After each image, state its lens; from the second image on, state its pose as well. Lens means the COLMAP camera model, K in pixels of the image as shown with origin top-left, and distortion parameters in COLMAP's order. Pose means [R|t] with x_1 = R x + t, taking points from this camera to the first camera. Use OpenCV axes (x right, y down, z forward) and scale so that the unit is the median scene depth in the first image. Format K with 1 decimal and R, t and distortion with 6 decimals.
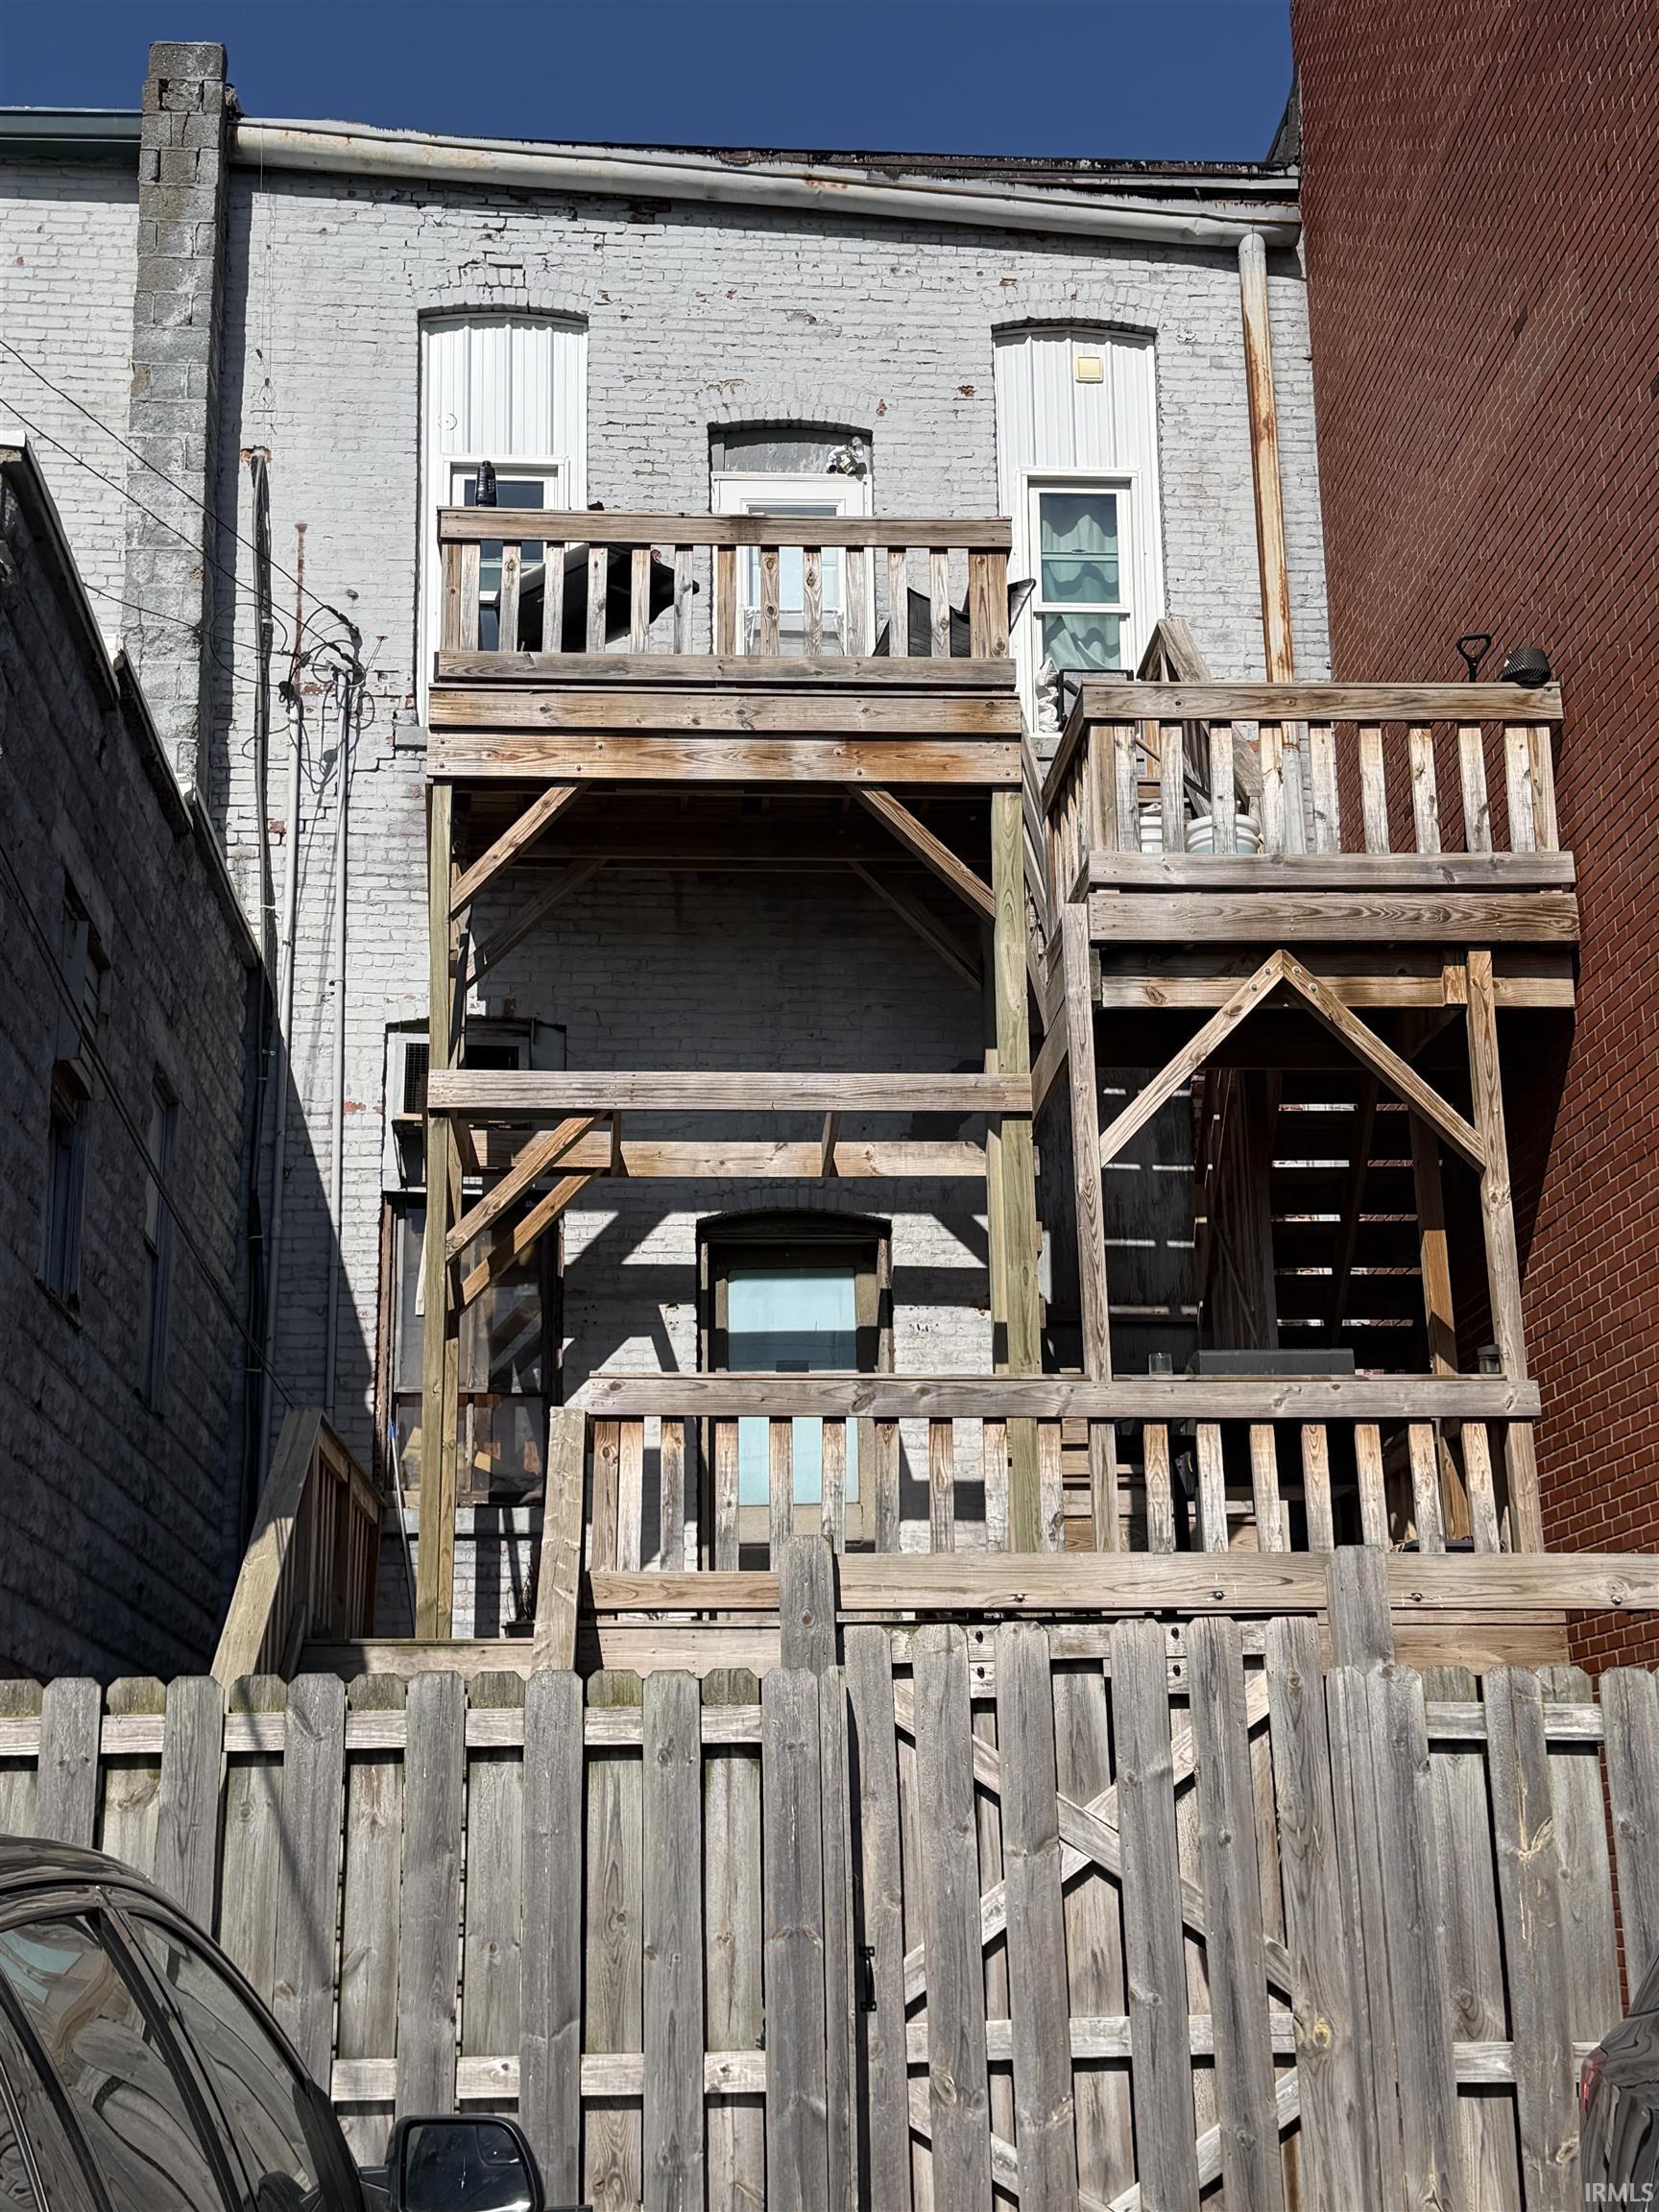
lens RADIAL K [[2855.5, 0, 803.2], [0, 2855.5, 1115.8], [0, 0, 1]] dist [0.136705, 0.000000]
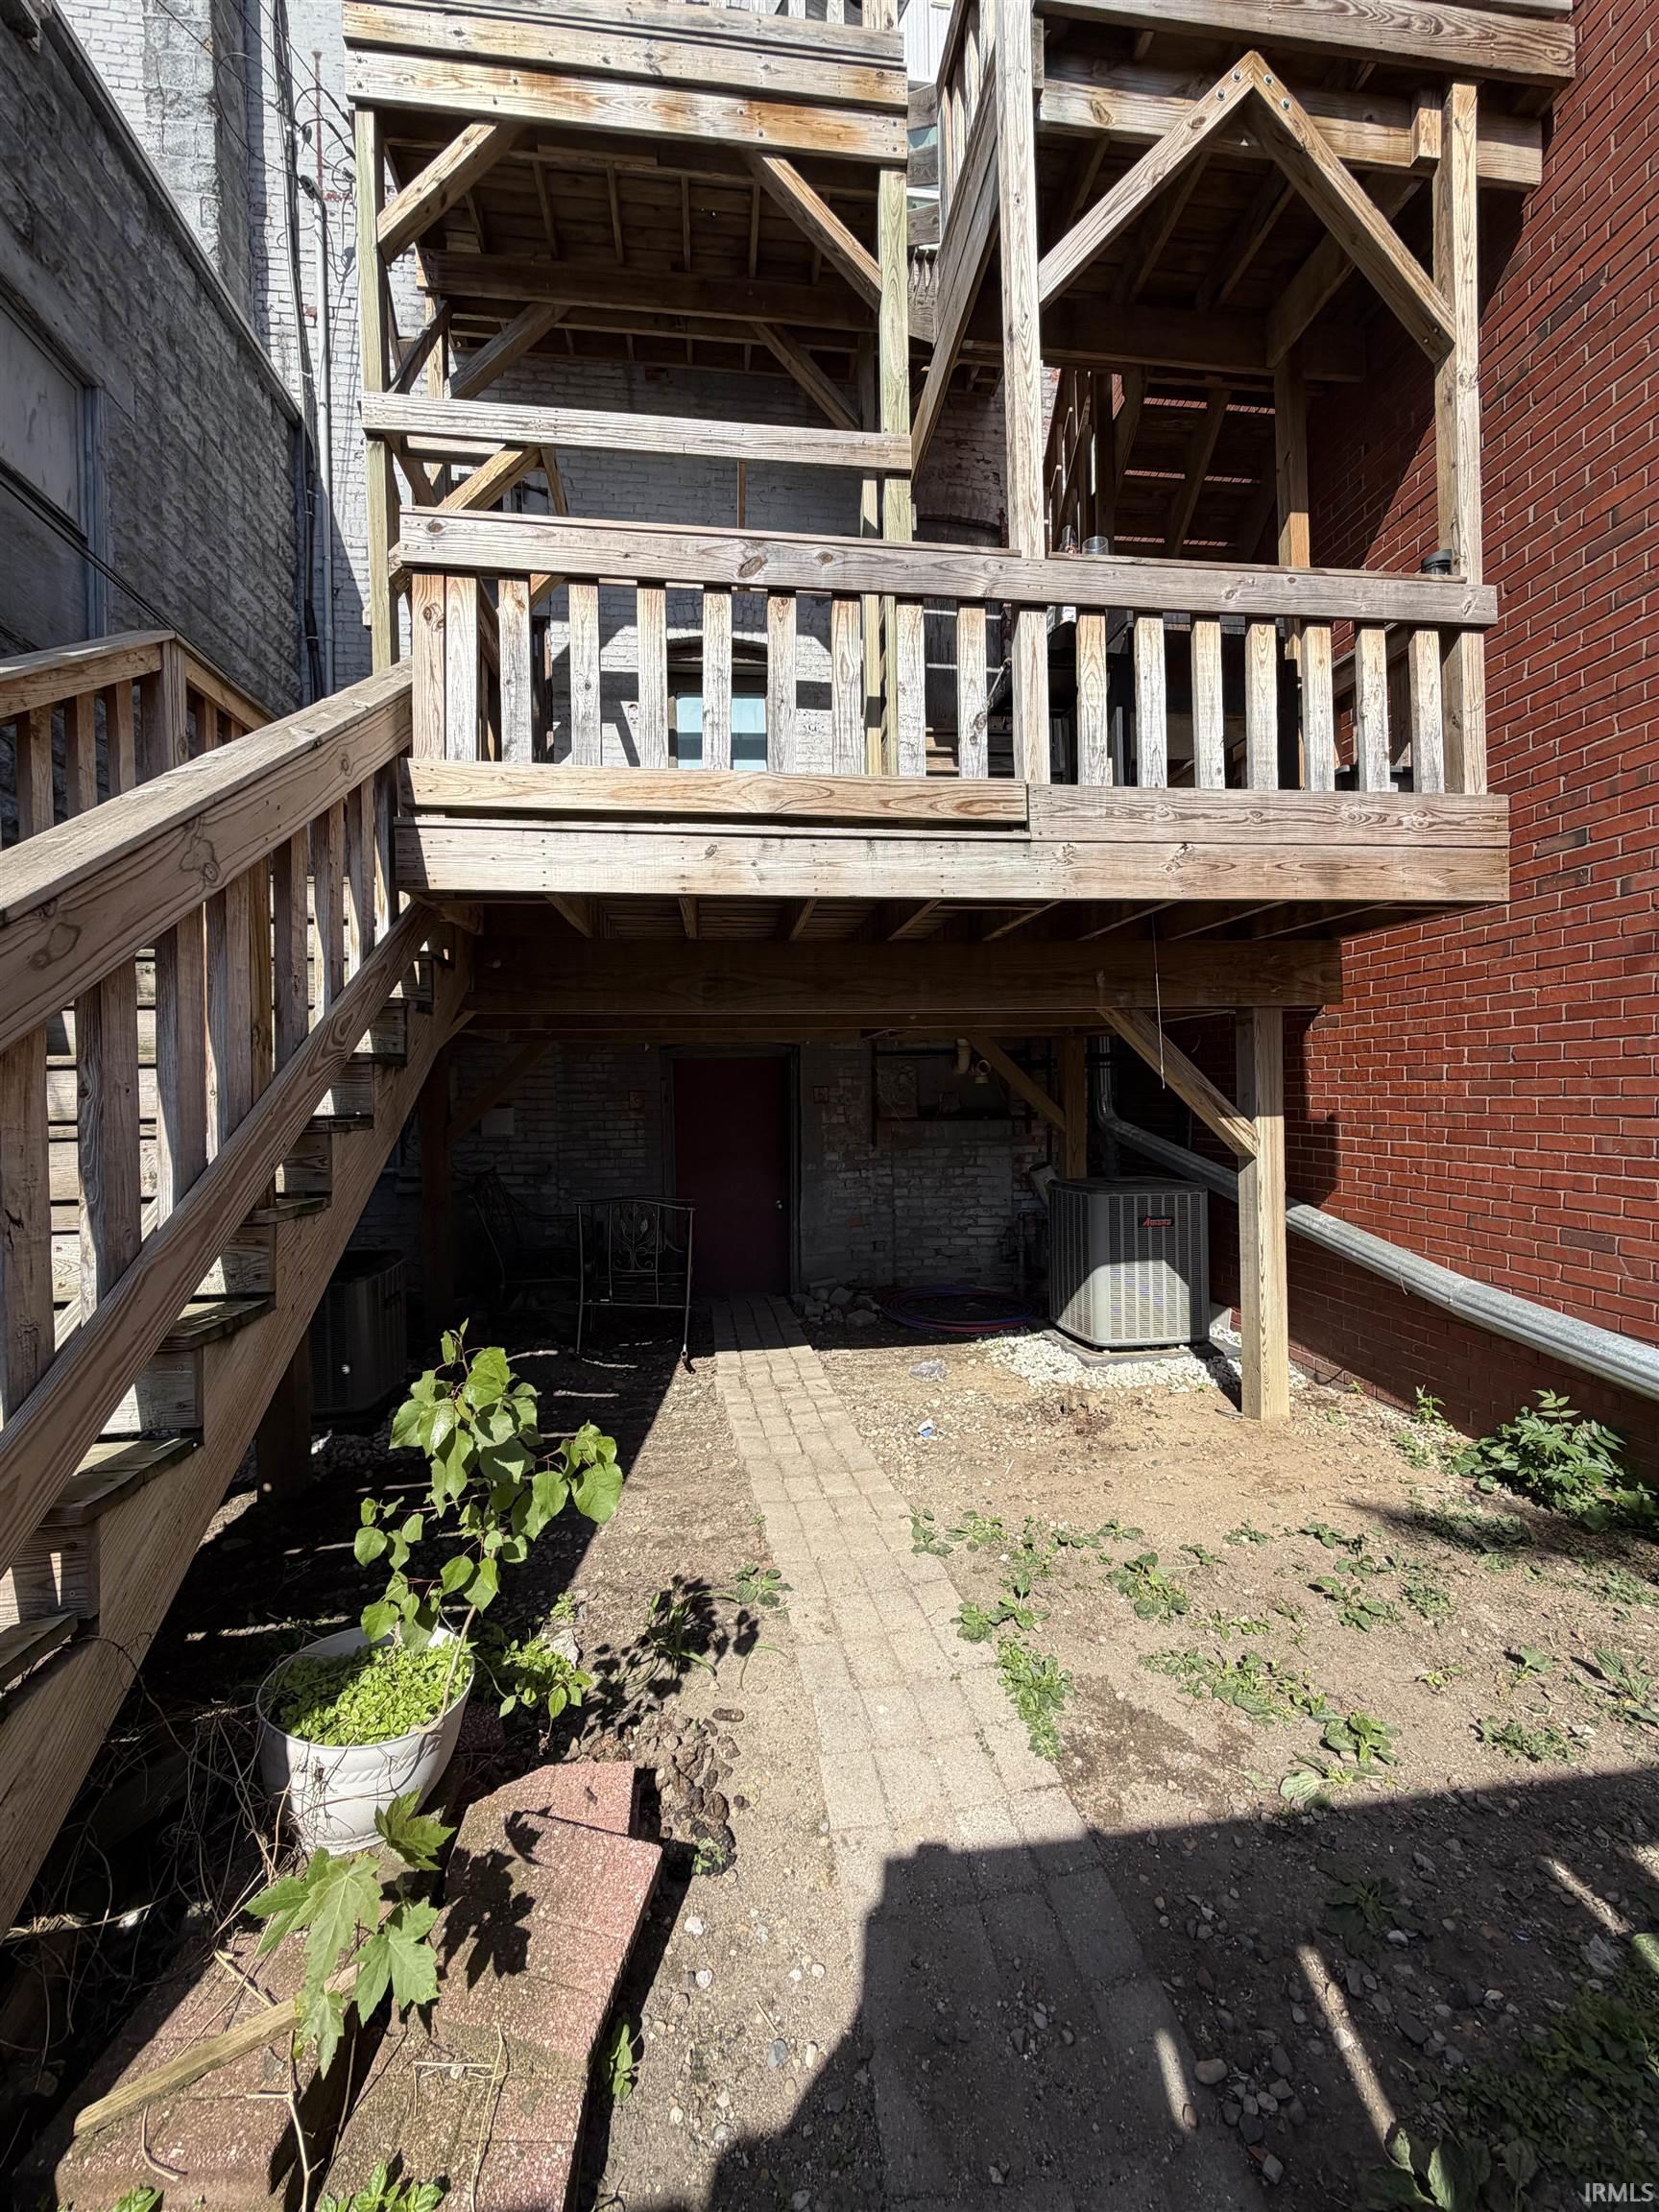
lens RADIAL K [[888.9, 0, 826.1], [0, 888.9, 1099.0], [0, 0, 1]] dist [-0.001578, -0.000340]
pose [[0.997550, -0.005971, 0.069703, 0.019263], [-0.013405, 0.961573, 0.274222, 0.145447], [-0.068662, -0.274485, 0.959137, 0.586610]]
